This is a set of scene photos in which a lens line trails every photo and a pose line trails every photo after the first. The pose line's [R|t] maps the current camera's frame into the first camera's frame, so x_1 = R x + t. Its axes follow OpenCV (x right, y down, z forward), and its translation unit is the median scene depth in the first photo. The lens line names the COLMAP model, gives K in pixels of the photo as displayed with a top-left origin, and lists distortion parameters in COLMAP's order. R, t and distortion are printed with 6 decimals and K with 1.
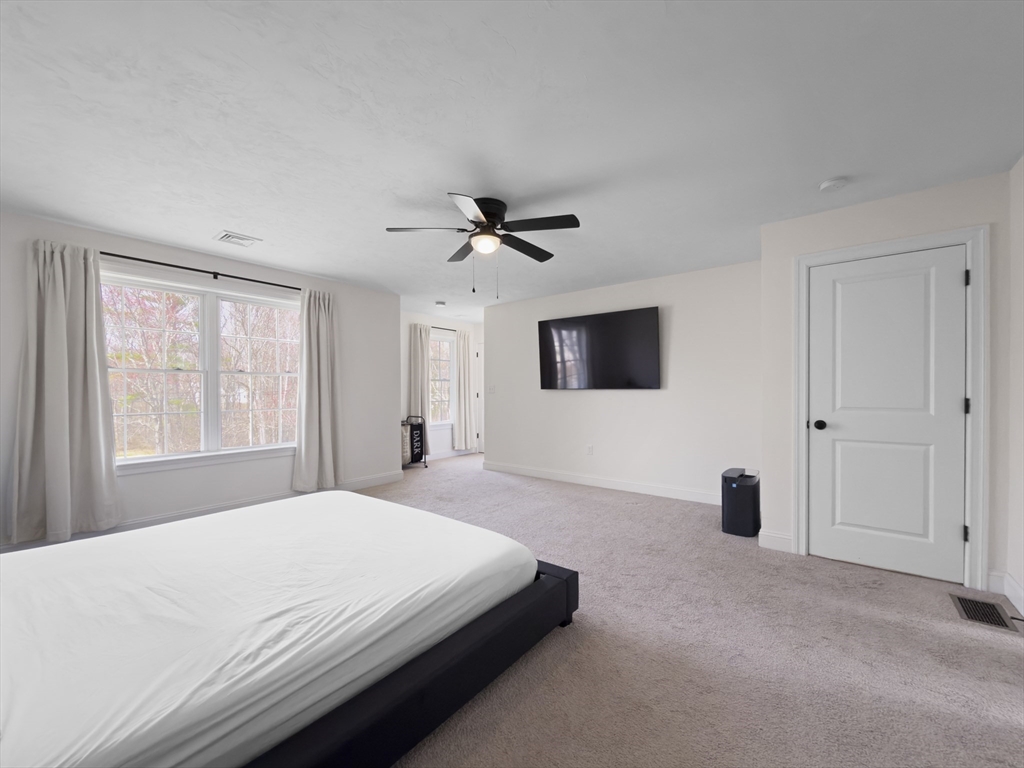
lens RADIAL K [[411.1, 0, 509.5], [0, 411.1, 406.6], [0, 0, 1]] dist [-0.000433, 0.000074]
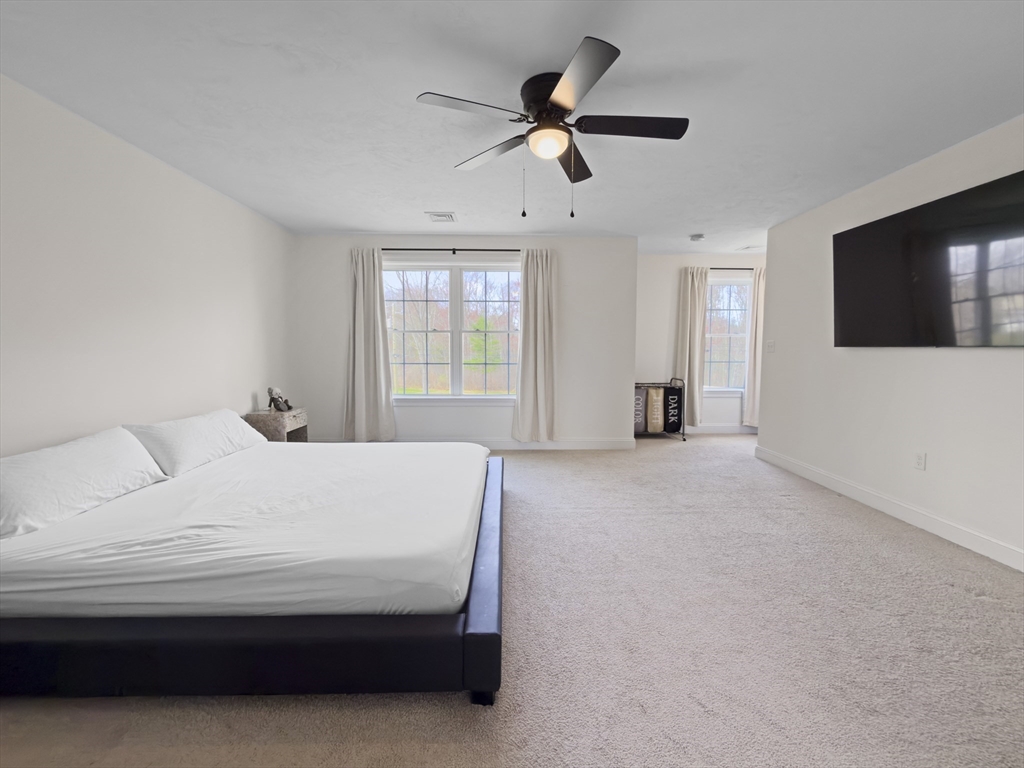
lens RADIAL K [[412.7, 0, 512.0], [0, 412.7, 384.0], [0, 0, 1]] dist [-0.001541, 0.000022]
pose [[0.642962, 0.072609, -0.762449, 0.308300], [-0.036687, 0.997273, 0.064034, -0.010983], [0.765019, -0.013200, 0.643872, 0.298973]]
